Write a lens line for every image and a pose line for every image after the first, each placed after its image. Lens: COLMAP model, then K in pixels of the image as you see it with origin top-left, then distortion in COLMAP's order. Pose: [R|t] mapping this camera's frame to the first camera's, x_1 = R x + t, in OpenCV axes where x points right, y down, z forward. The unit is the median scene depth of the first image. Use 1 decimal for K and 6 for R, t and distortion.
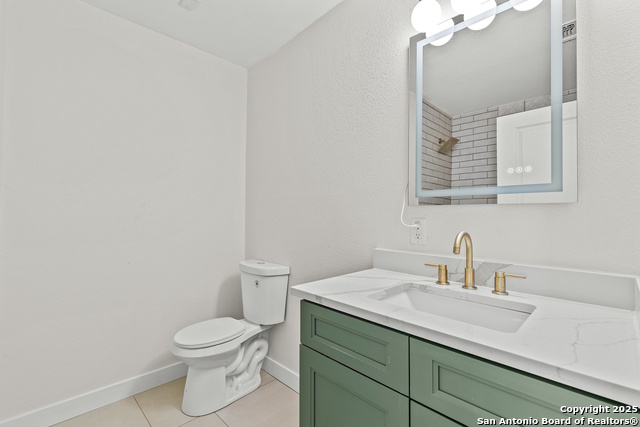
lens RADIAL K [[290.3, 0, 321.7], [0, 290.3, 211.6], [0, 0, 1]] dist [0.000993, 0.000236]
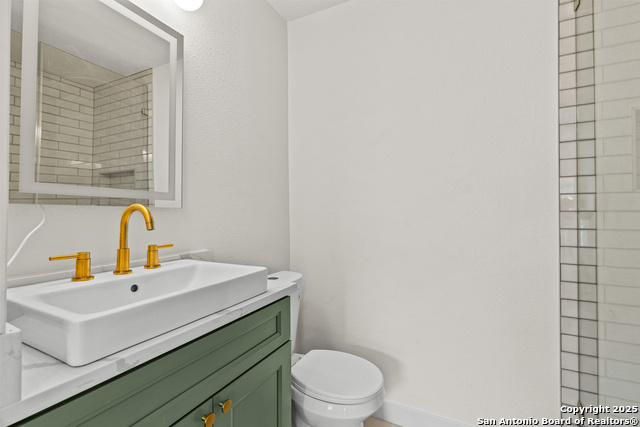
lens RADIAL K [[290.3, 0, 321.7], [0, 290.3, 211.6], [0, 0, 1]] dist [0.000993, 0.000236]
pose [[-0.328012, 0.007917, 0.944640, -0.652895], [-0.009266, 0.999890, -0.011598, -0.005698], [-0.944628, -0.012557, -0.327903, 0.725443]]
